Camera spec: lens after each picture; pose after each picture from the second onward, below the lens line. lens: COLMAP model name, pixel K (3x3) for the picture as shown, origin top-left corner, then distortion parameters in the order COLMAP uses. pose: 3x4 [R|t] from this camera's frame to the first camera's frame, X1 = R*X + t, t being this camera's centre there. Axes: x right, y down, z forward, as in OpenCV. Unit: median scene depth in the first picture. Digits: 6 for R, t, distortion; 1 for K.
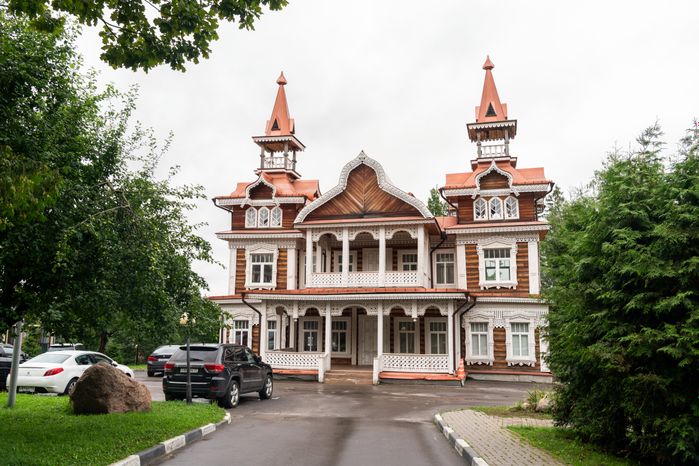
lens RADIAL K [[580.0, 0, 349.5], [0, 580.0, 233.0], [0, 0, 1]] dist [0.005573, 0.002606]
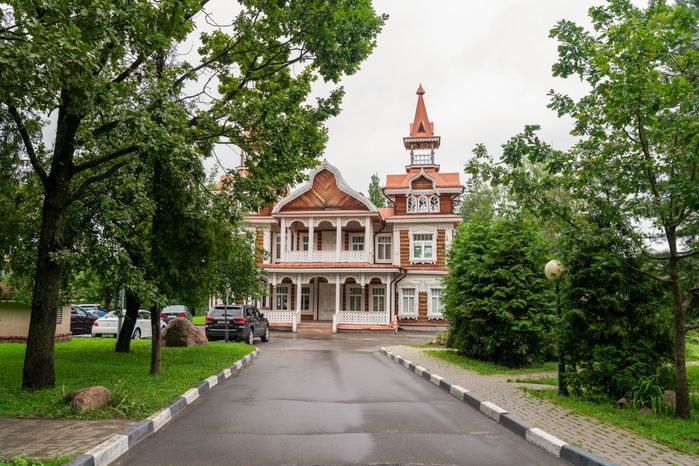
lens RADIAL K [[532.9, 0, 349.5], [0, 532.9, 233.0], [0, 0, 1]] dist [0.003662, 0.000258]
pose [[0.994287, 0.012581, 0.105994, -0.048292], [-0.018680, 0.998214, 0.056752, -0.043729], [-0.105091, -0.058408, 0.992746, -0.217489]]
